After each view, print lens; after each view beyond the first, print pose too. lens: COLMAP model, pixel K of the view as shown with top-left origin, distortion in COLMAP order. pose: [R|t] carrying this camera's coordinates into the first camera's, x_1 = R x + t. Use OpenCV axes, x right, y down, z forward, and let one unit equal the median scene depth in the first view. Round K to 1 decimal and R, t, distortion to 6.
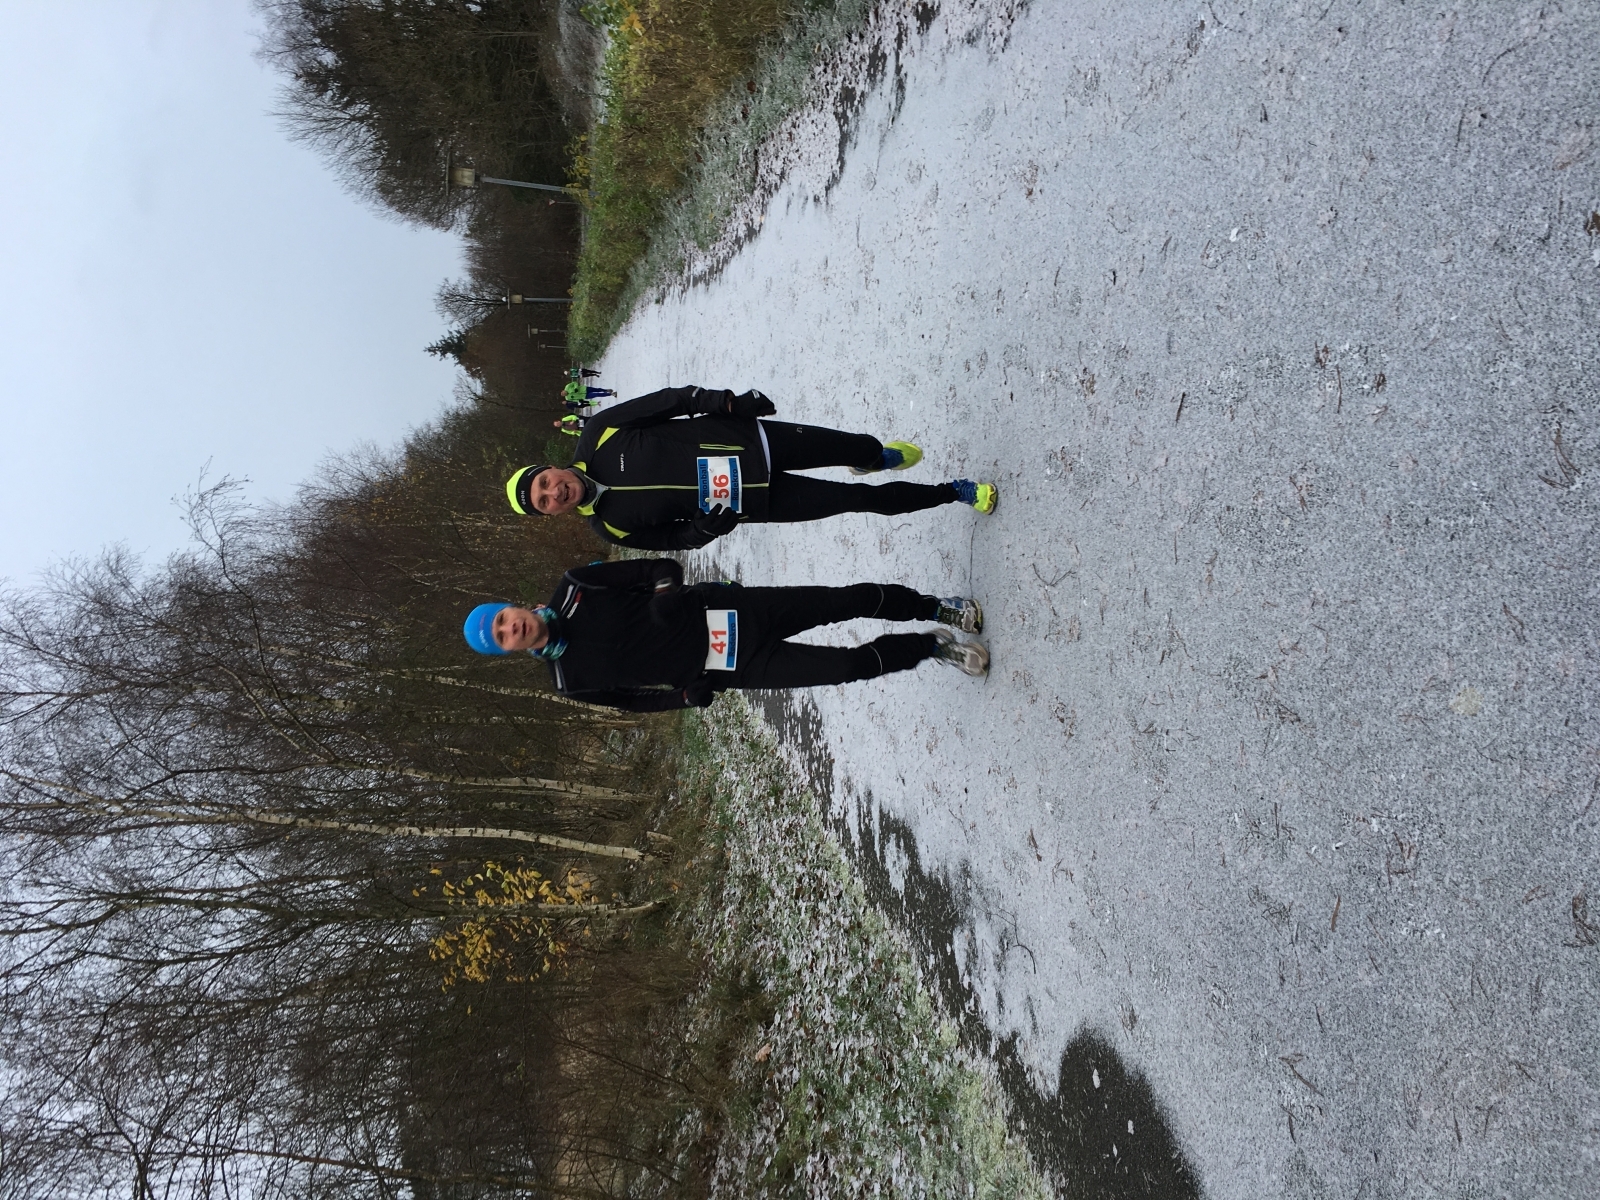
lens RADIAL K [[1352.3, 0, 788.5], [0, 1352.3, 593.8], [0, 0, 1]] dist [0.094240, -0.104055]
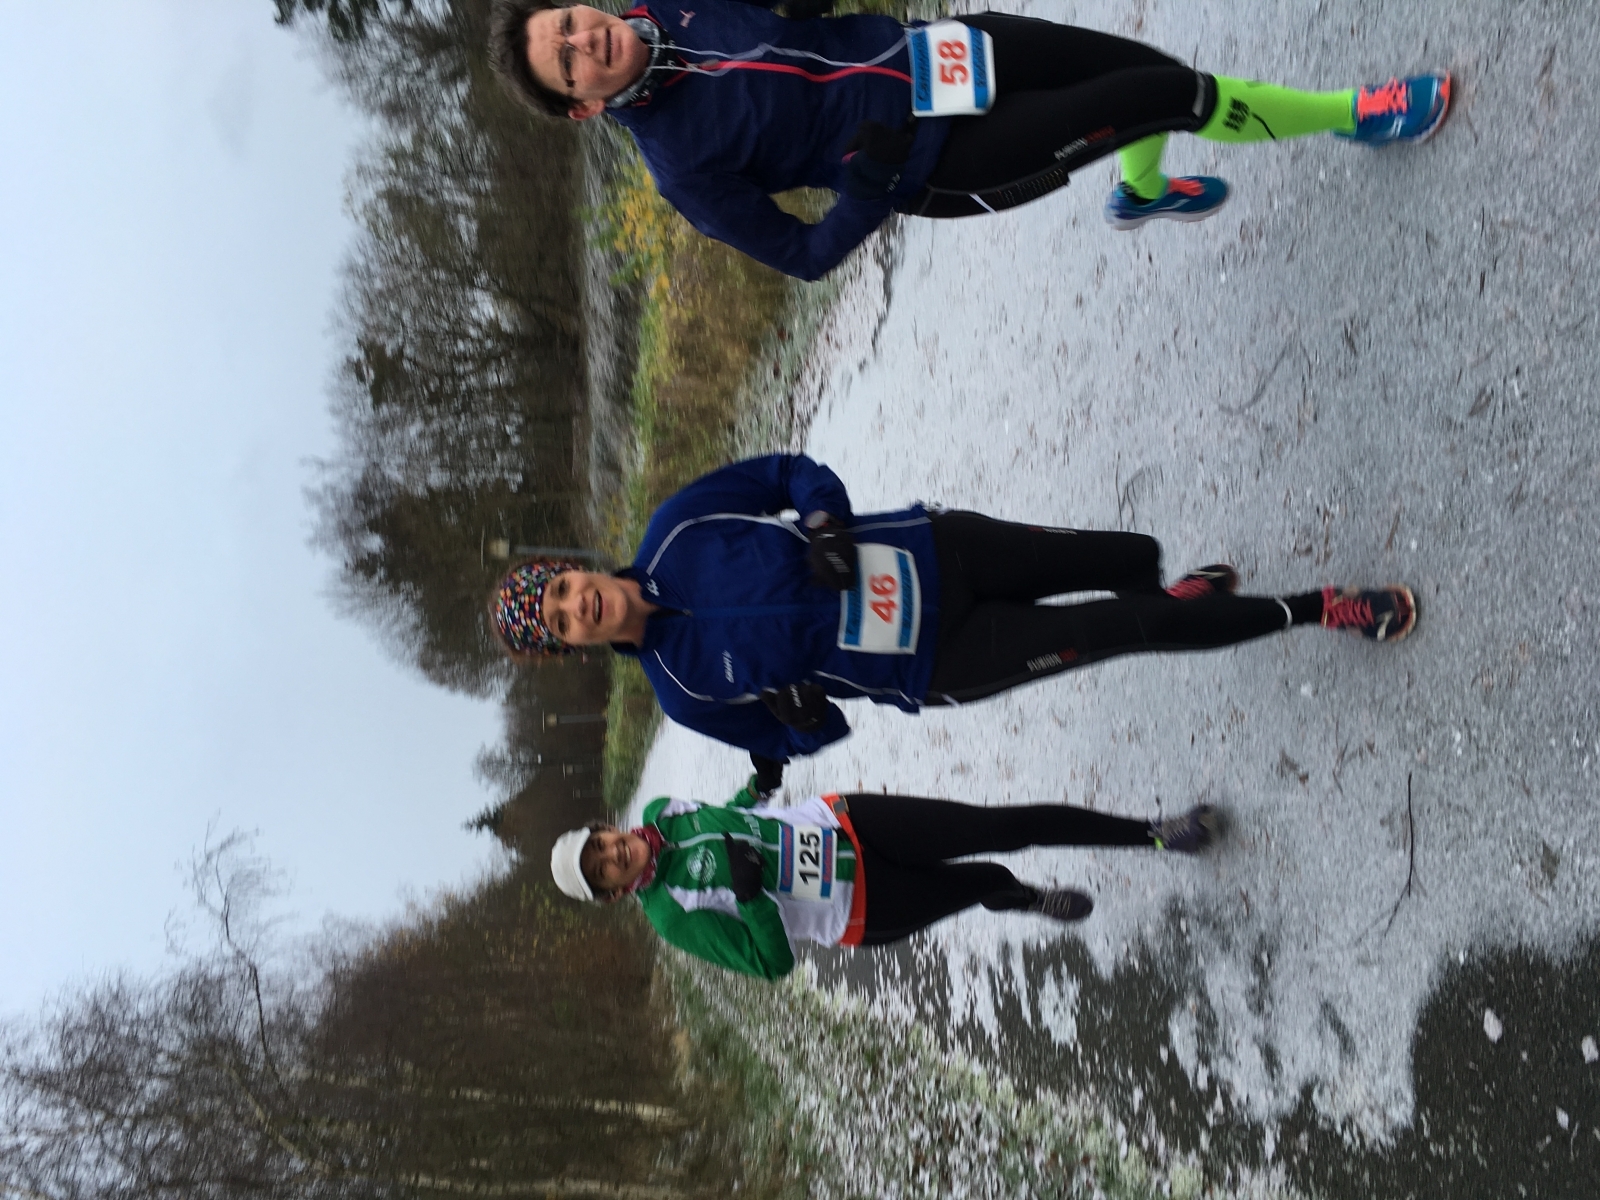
lens RADIAL K [[1373.7, 0, 758.5], [0, 1373.7, 595.8], [0, 0, 1]] dist [0.106684, -0.119978]
pose [[0.996512, -0.075271, -0.036037, -0.032972], [0.059549, 0.943894, -0.324836, 0.190607], [0.058465, 0.321557, 0.945084, 0.177915]]
